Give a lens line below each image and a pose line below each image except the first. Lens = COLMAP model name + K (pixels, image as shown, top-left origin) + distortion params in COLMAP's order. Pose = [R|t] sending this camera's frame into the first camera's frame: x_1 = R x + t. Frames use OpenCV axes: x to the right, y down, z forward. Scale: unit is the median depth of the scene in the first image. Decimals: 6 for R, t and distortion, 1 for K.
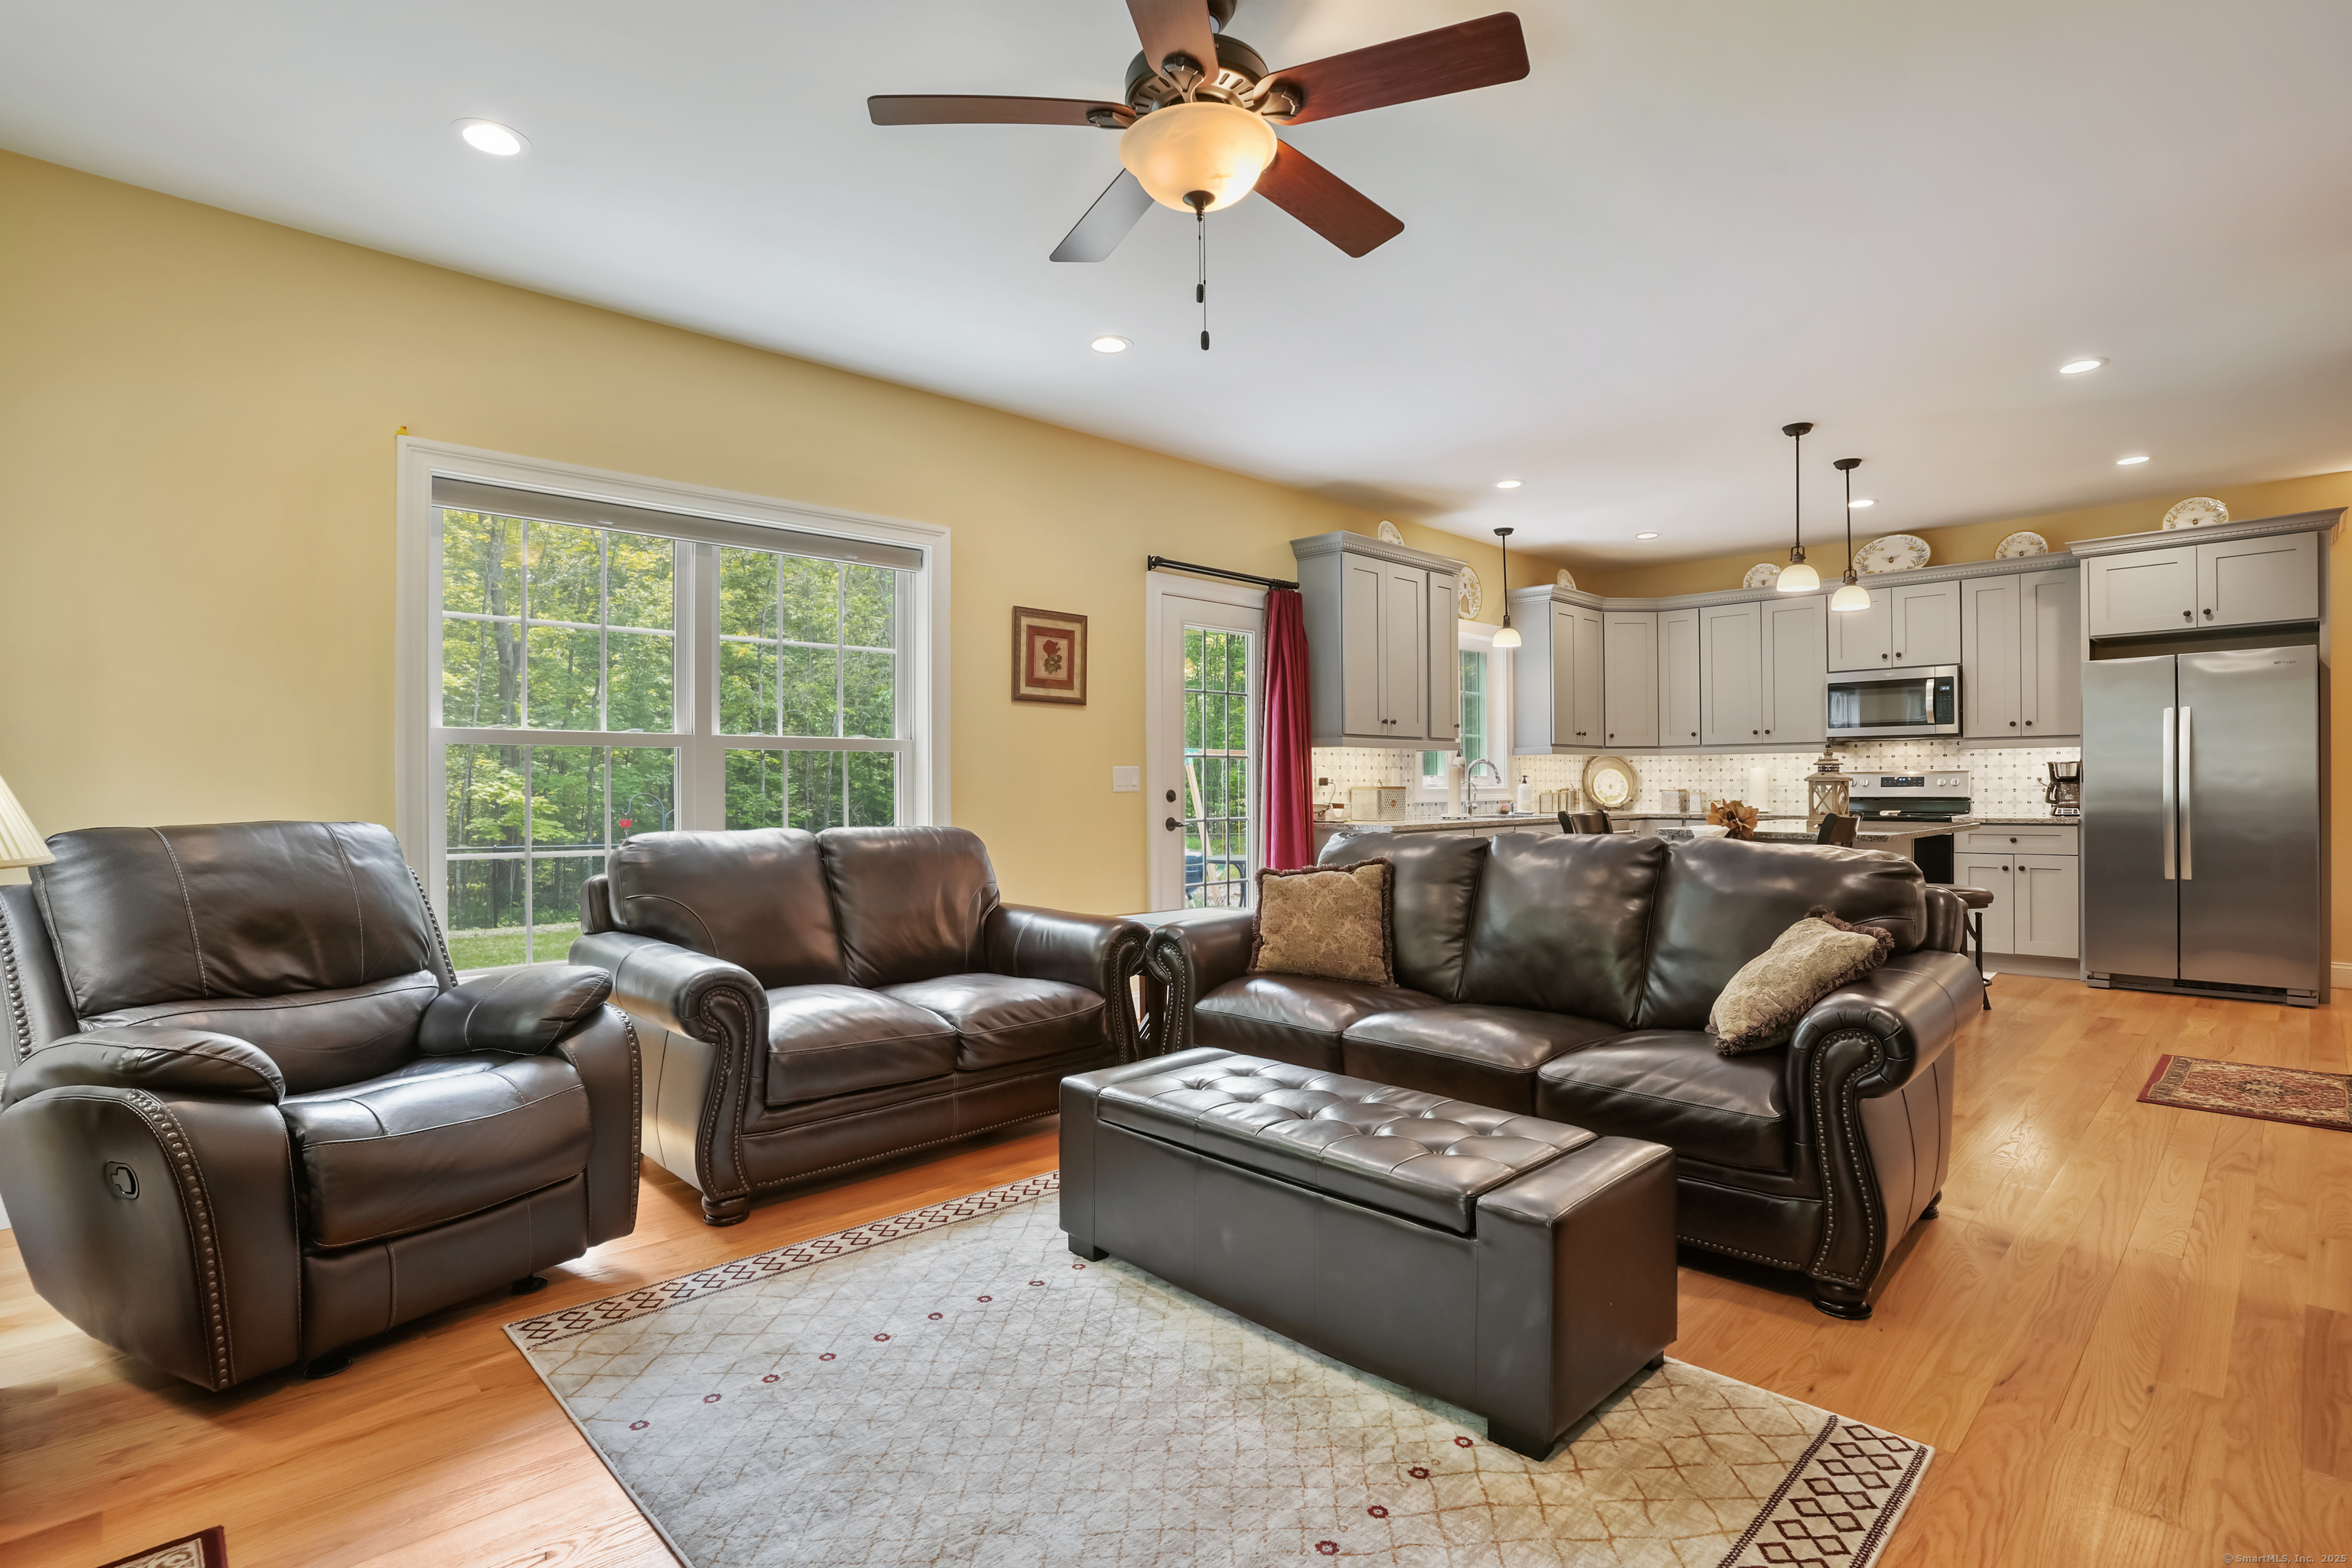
lens RADIAL K [[1157.7, 0, 1132.8], [0, 1157.7, 789.5], [0, 0, 1]] dist [-0.051664, 0.018215]
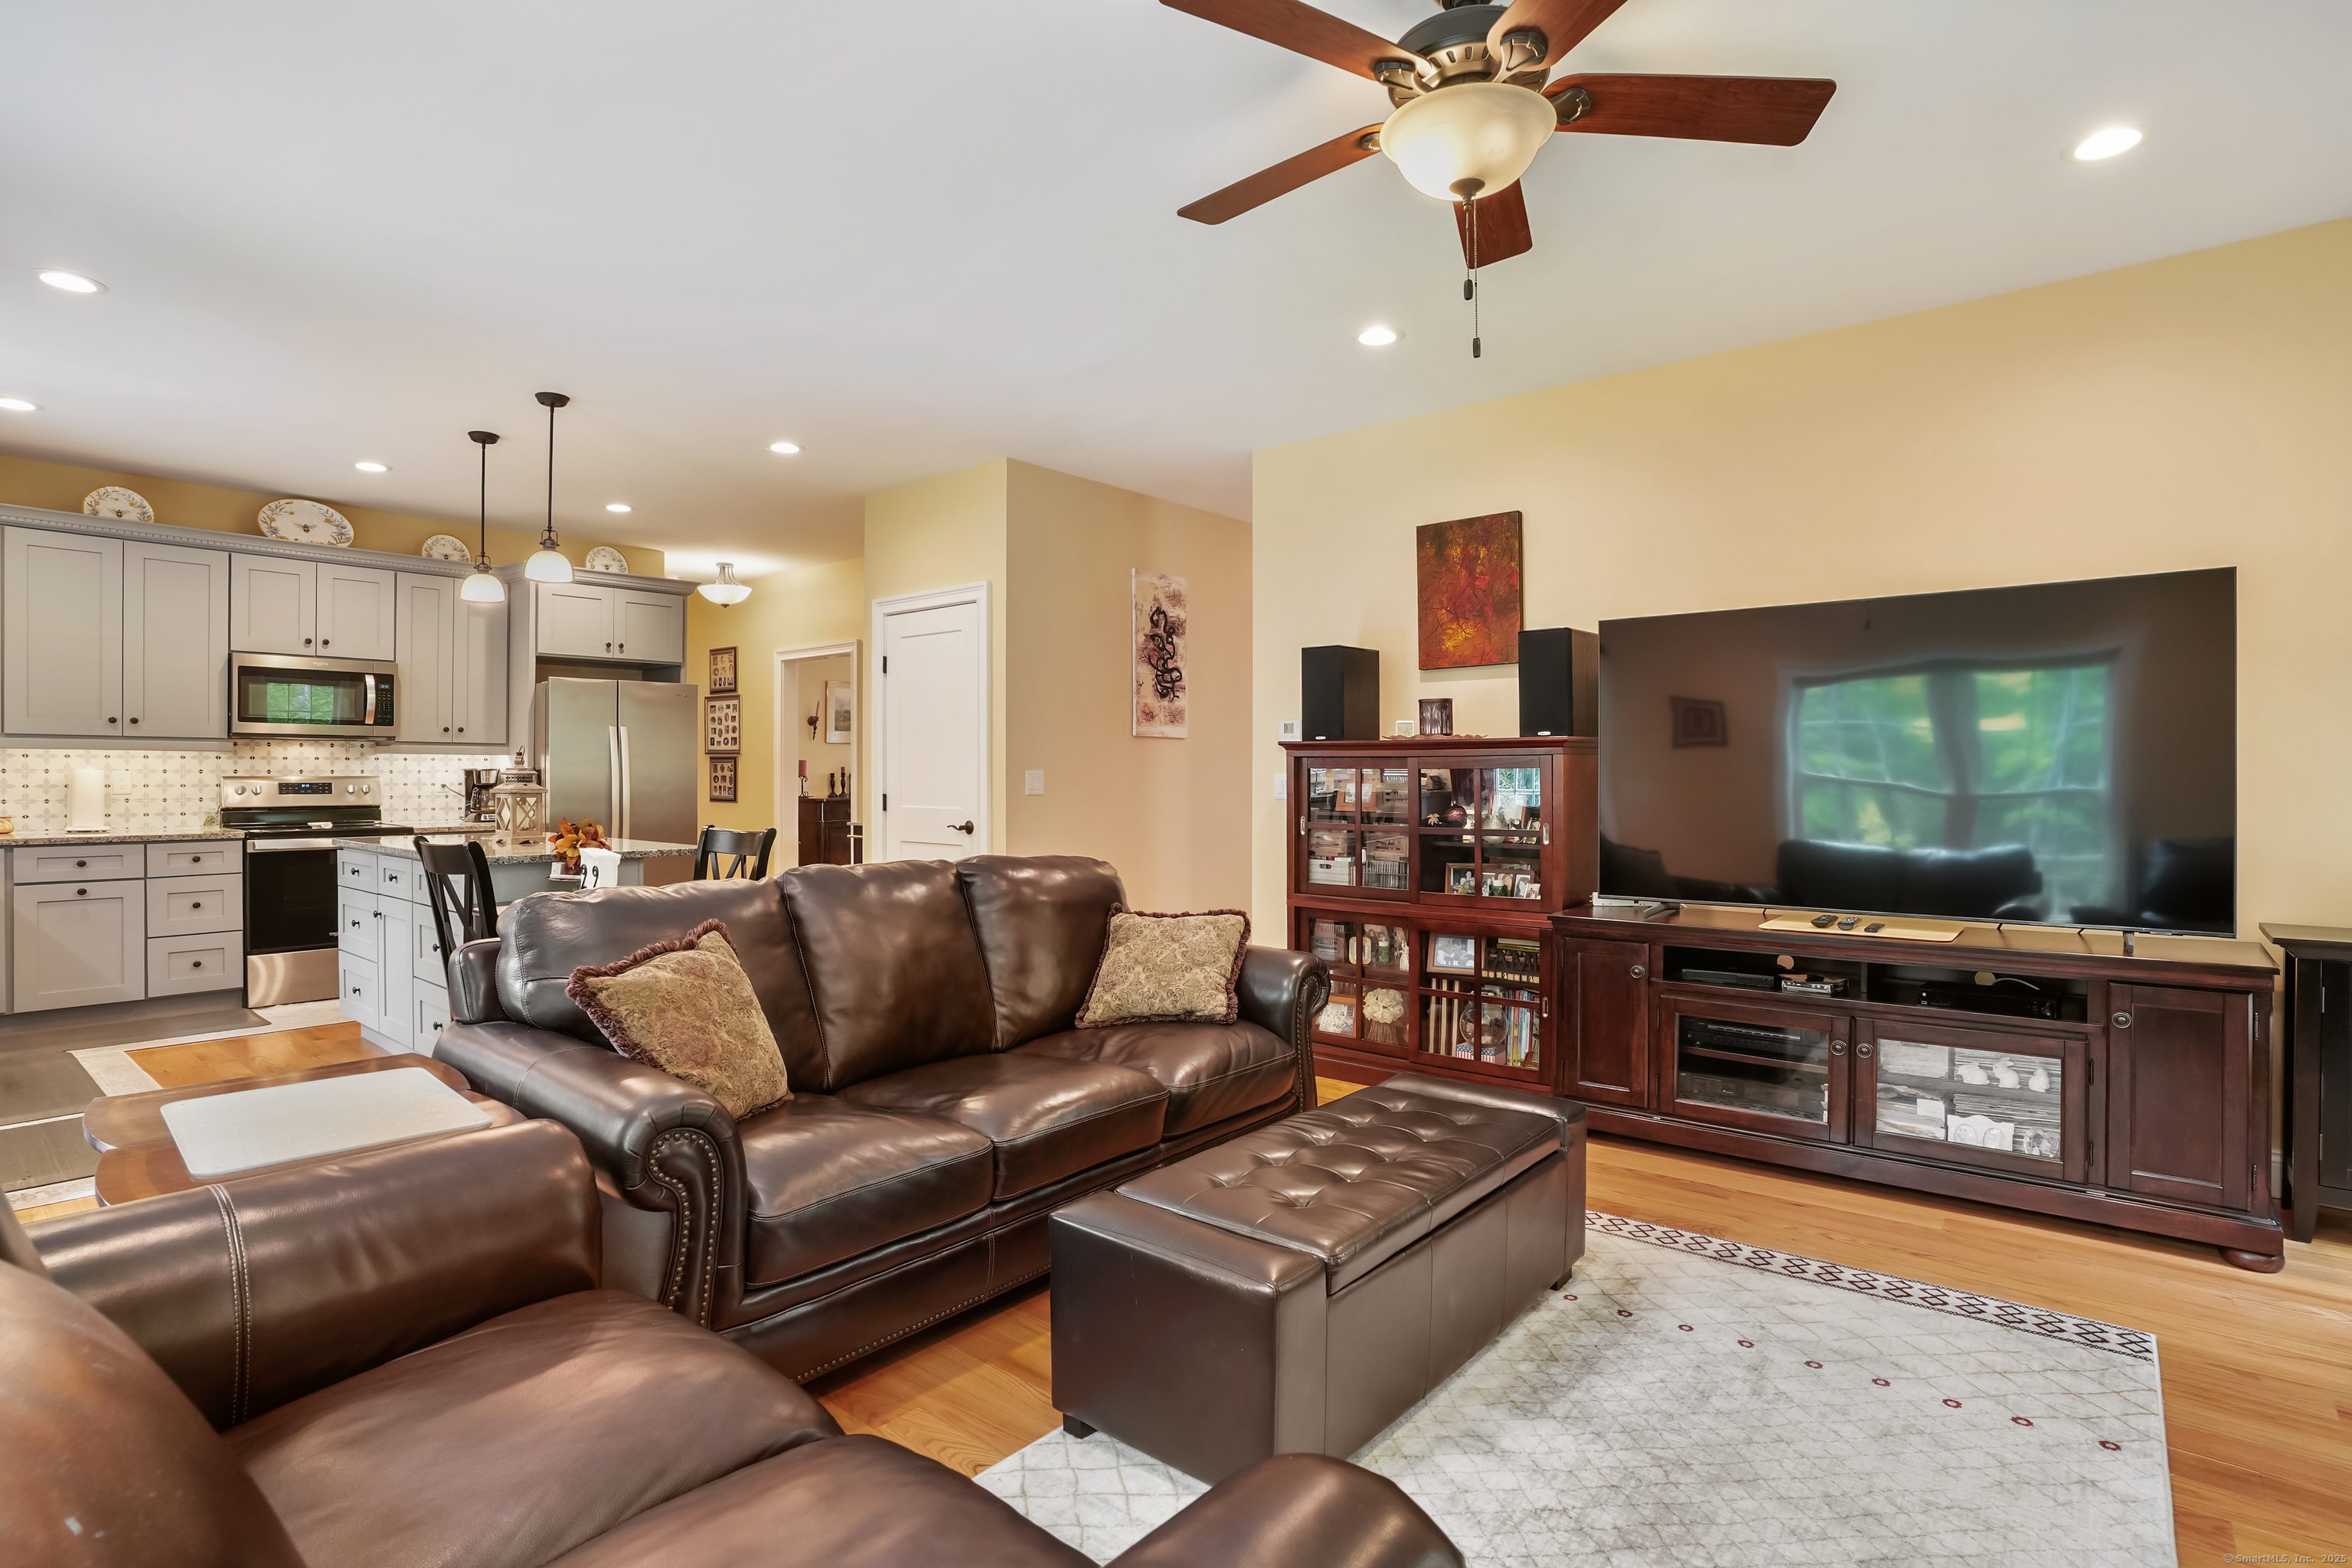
lens RADIAL K [[1157.7, 0, 1192.8], [0, 1157.7, 778.7], [0, 0, 1]] dist [-0.051664, 0.018215]
pose [[-0.110142, 0.001364, 0.993915, -0.278012], [0.000666, 0.999999, -0.001298, -0.014192], [-0.993916, 0.000519, -0.110143, 0.478811]]
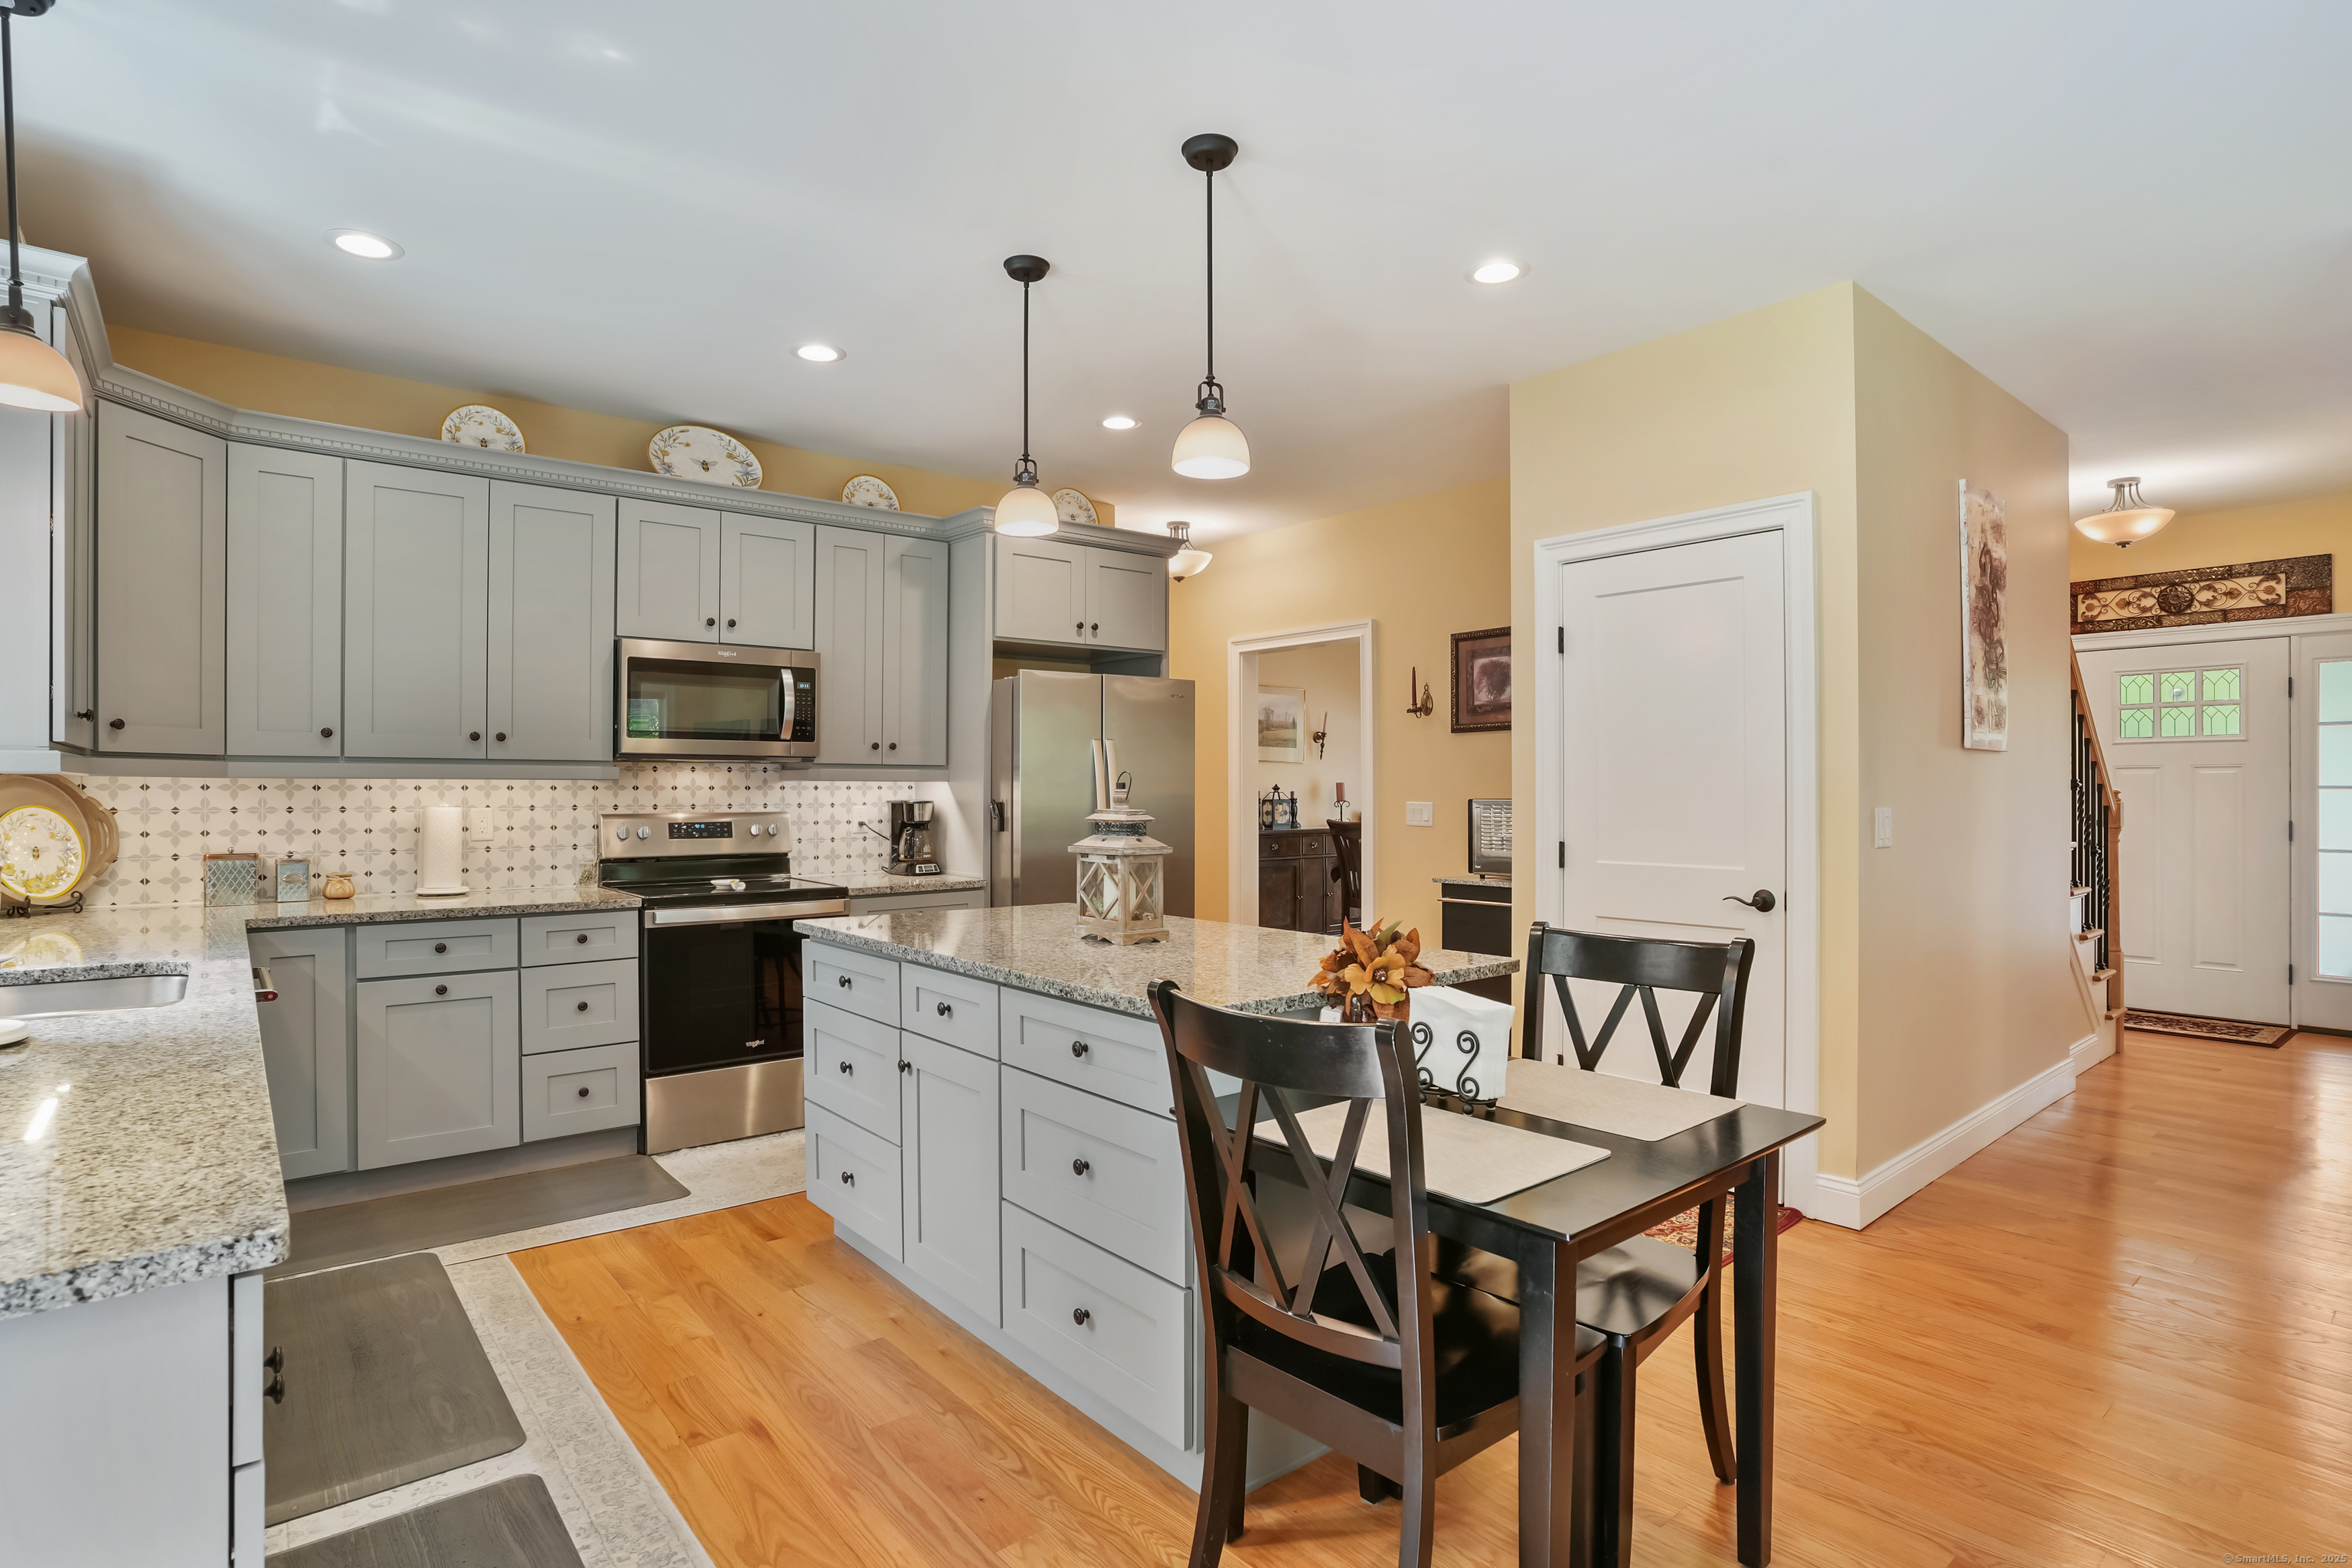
lens RADIAL K [[1202.2, 0, 1182.8], [0, 1202.2, 787.2], [0, 0, 1]] dist [-0.042995, 0.005489]
pose [[0.077612, 0.005151, 0.996970, 0.059454], [0.000360, 0.999986, -0.005194, -0.029947], [-0.996984, 0.000762, 0.077609, 0.775796]]
